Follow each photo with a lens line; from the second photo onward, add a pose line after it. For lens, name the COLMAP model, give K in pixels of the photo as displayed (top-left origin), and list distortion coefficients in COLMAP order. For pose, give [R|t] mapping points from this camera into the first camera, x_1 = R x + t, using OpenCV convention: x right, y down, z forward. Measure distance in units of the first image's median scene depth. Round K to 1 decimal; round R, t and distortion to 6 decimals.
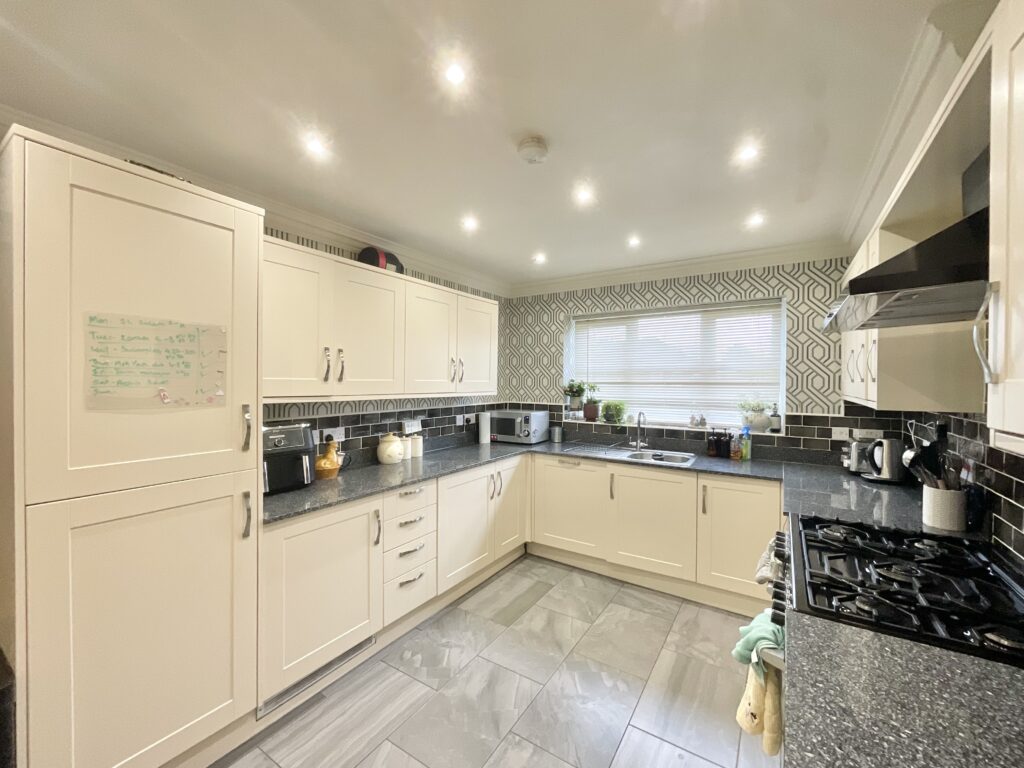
lens RADIAL K [[418.3, 0, 513.3], [0, 418.3, 384.1], [0, 0, 1]] dist [0.012211, -0.001326]
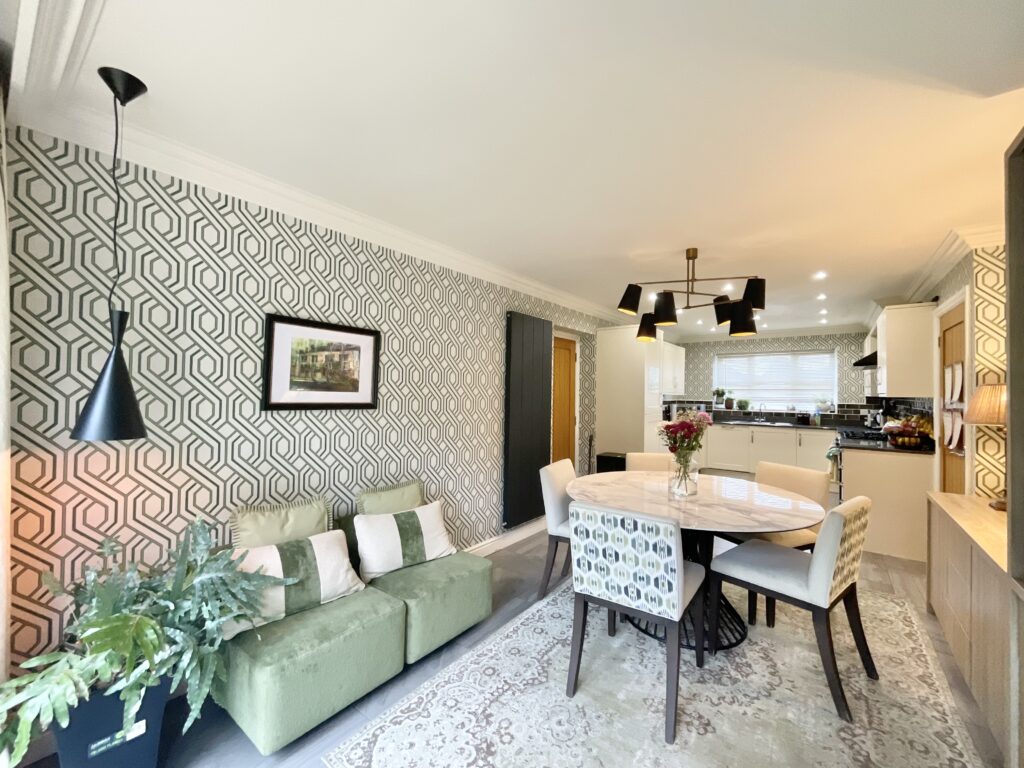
lens RADIAL K [[418.3, 0, 513.9], [0, 418.3, 387.4], [0, 0, 1]] dist [0.012211, -0.001326]
pose [[0.997182, 0.003658, -0.074933, -0.744248], [-0.005227, 0.999771, -0.020753, 0.037137], [0.074840, 0.021086, 0.996973, -1.125912]]
